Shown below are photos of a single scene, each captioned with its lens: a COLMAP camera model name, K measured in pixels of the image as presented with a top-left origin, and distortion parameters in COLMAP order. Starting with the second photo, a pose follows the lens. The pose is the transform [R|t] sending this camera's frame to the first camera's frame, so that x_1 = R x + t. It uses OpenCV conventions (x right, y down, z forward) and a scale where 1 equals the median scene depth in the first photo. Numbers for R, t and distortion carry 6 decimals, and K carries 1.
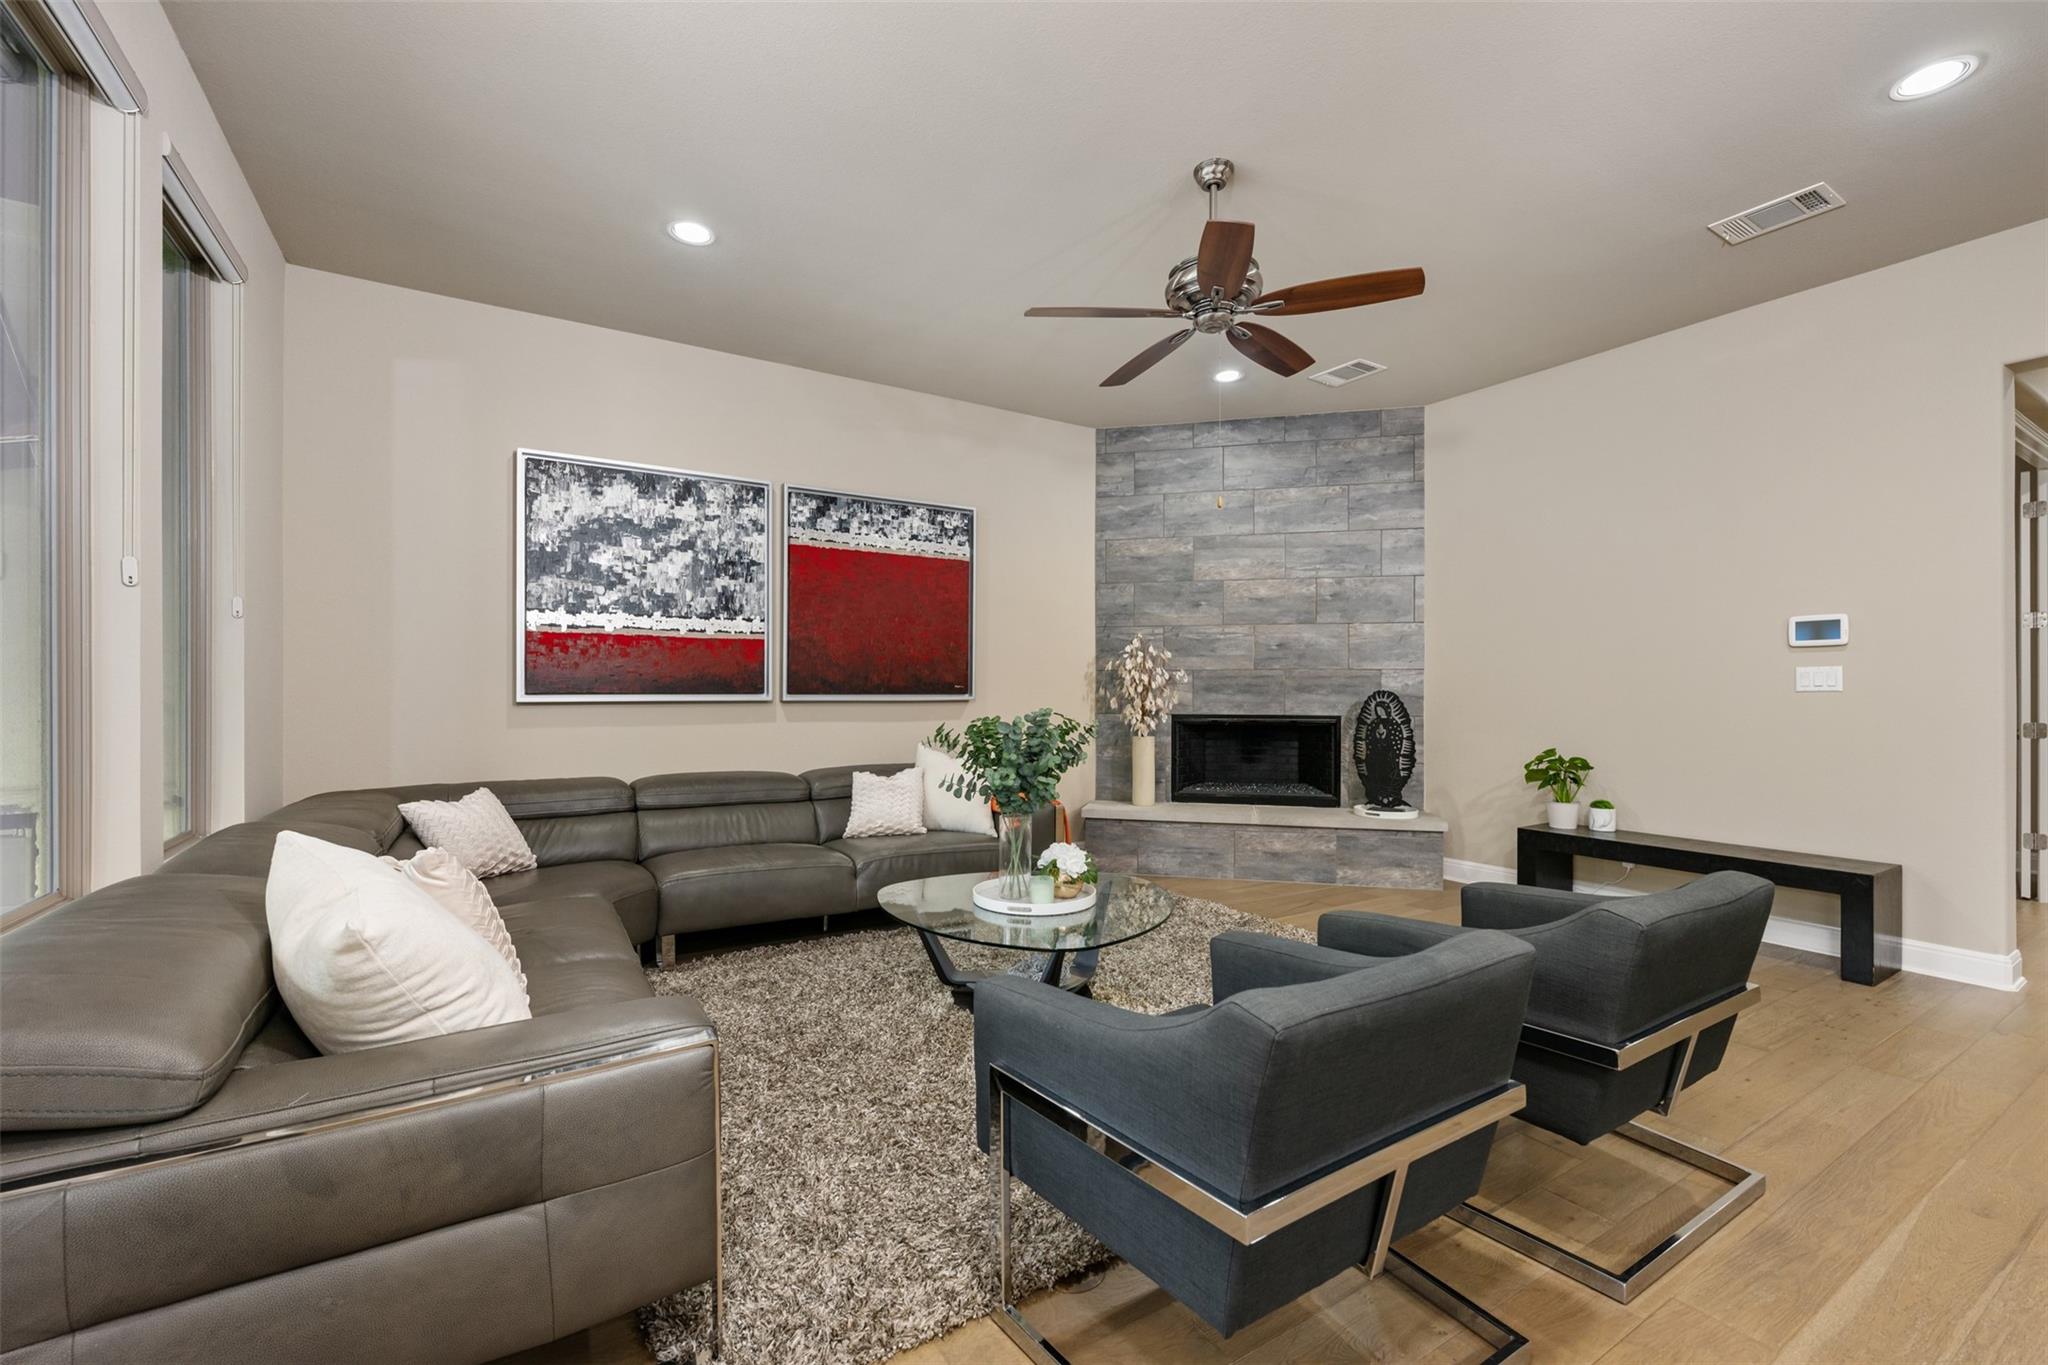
lens RADIAL K [[849.5, 0, 1022.6], [0, 849.5, 691.1], [0, 0, 1]] dist [-0.005066, -0.000349]
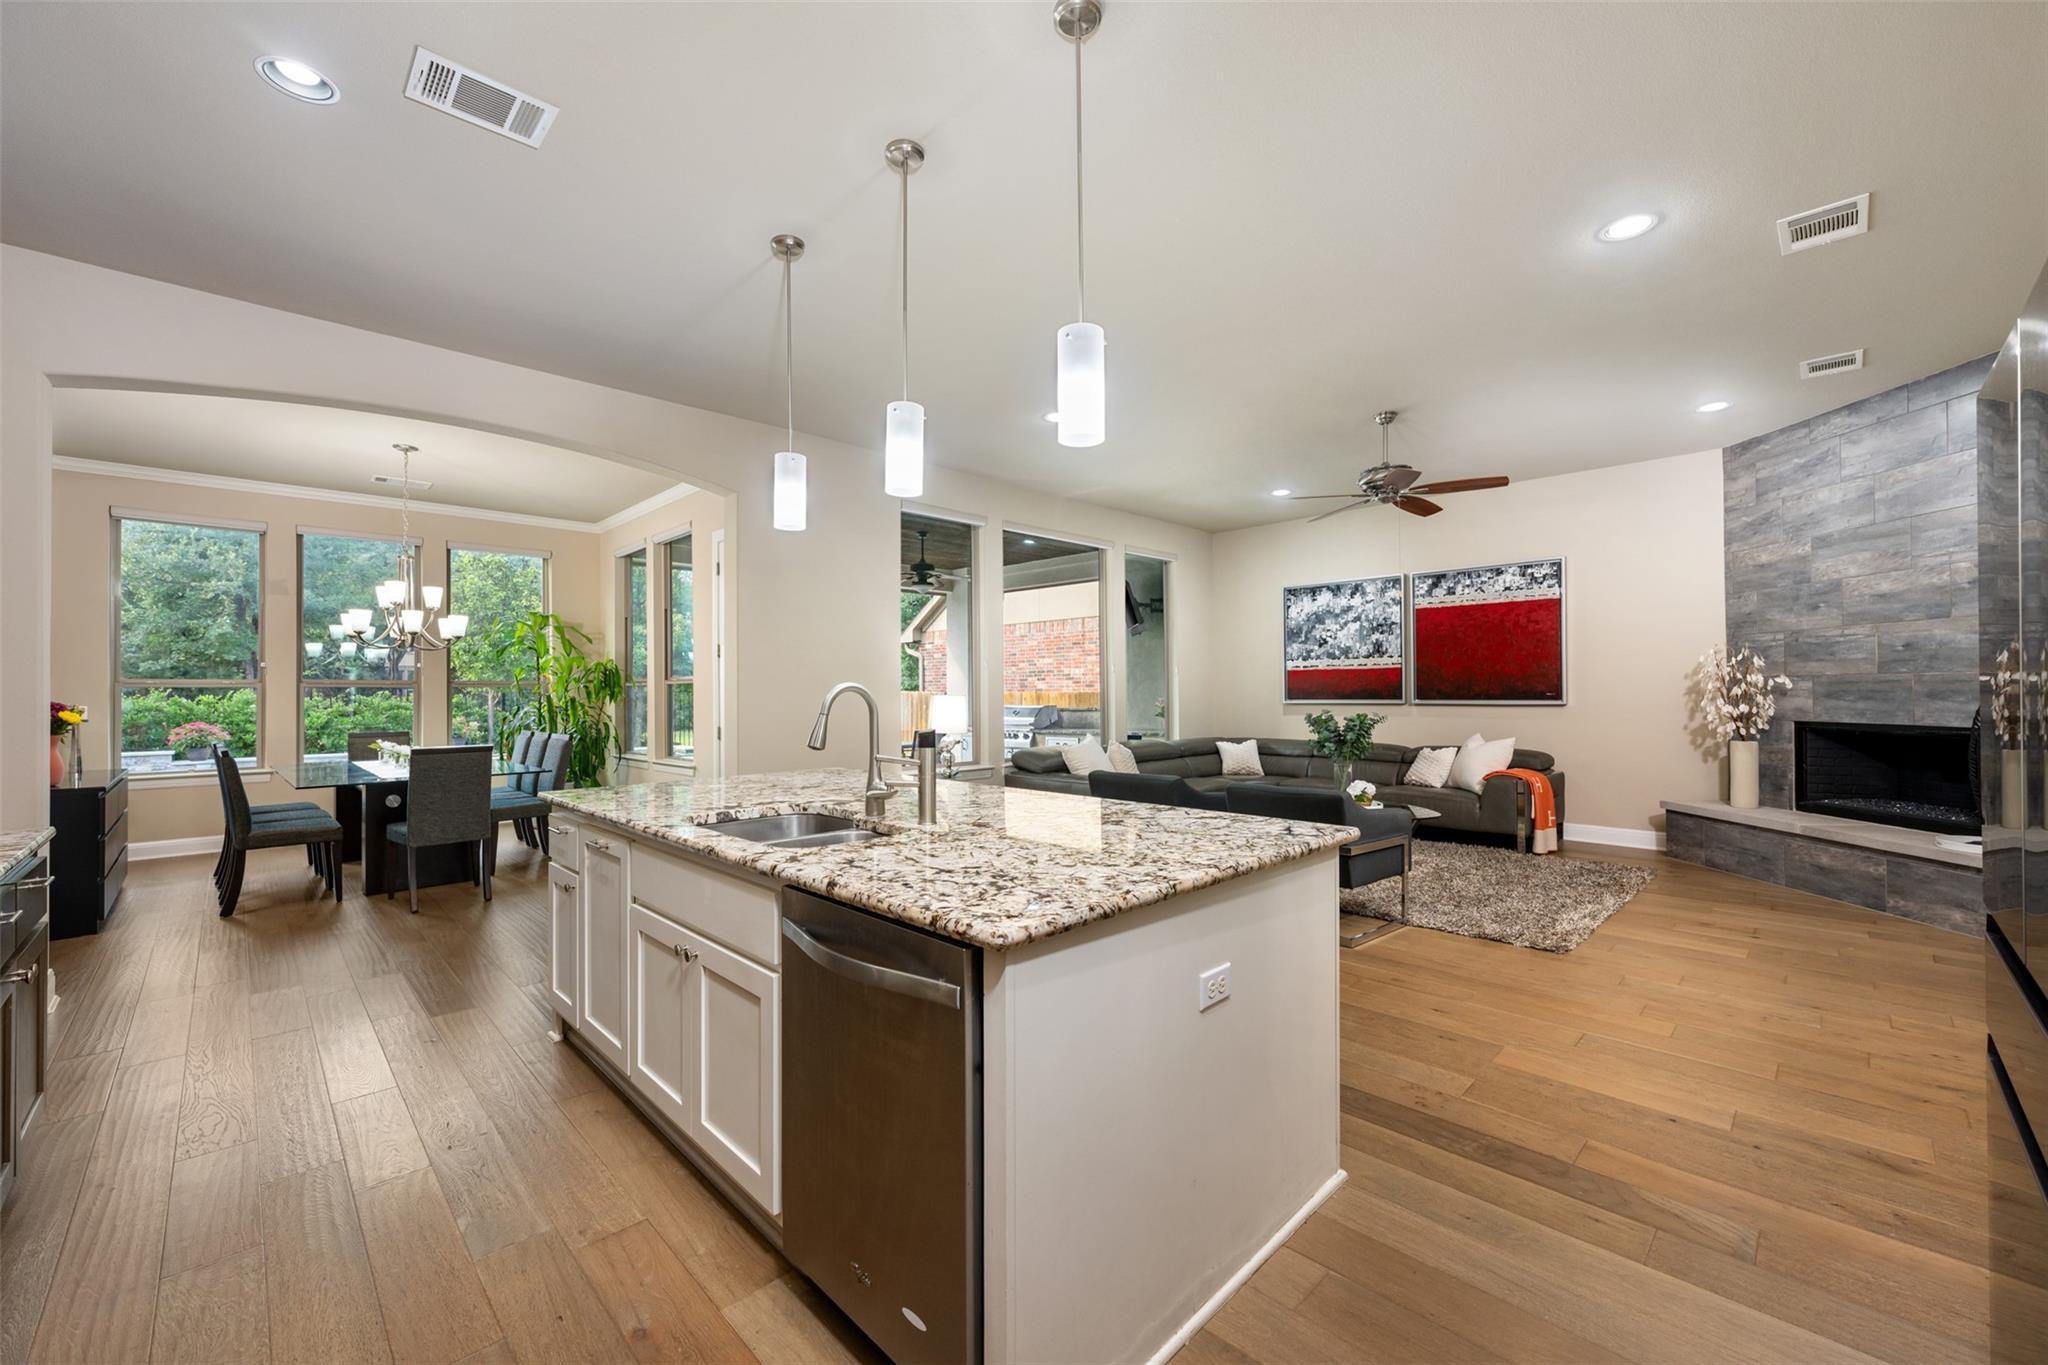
lens RADIAL K [[814.7, 0, 1024.0], [0, 814.7, 682.5], [0, 0, 1]] dist [-0.000084, -0.000294]
pose [[0.220773, -0.015931, -0.975195, 1.116437], [0.009527, 0.999854, -0.014178, -0.015106], [0.975279, -0.006160, 0.220893, -0.091672]]
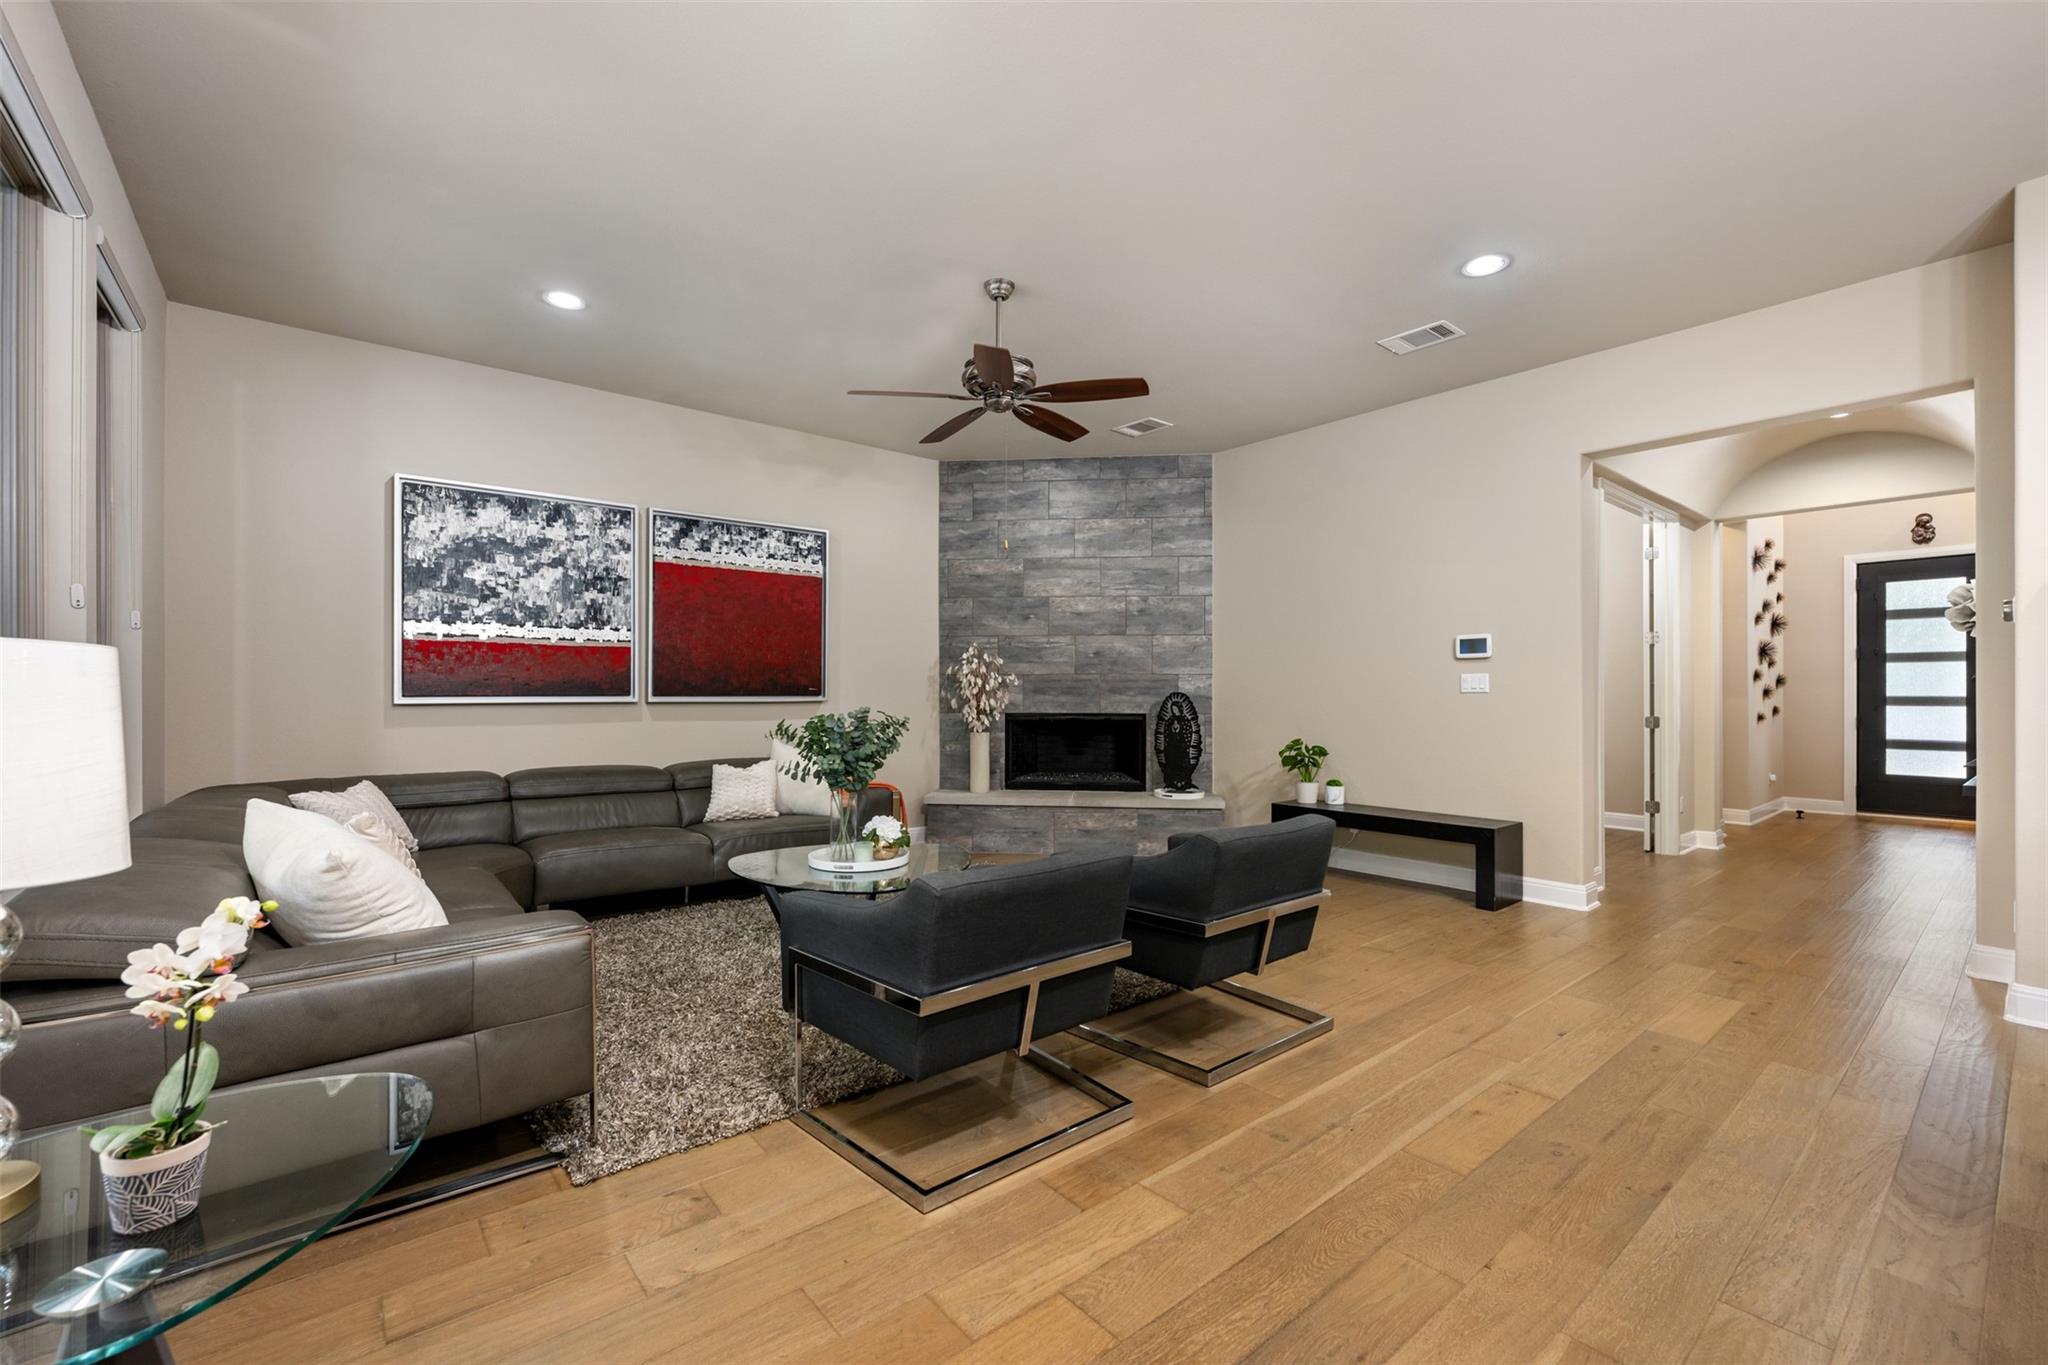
lens RADIAL K [[849.5, 0, 1022.6], [0, 849.5, 691.1], [0, 0, 1]] dist [-0.005066, -0.000349]
pose [[0.990935, -0.001084, 0.134338, 0.055927], [0.001231, 0.999999, -0.001009, -0.001307], [-0.134337, 0.001165, 0.990935, -0.173342]]
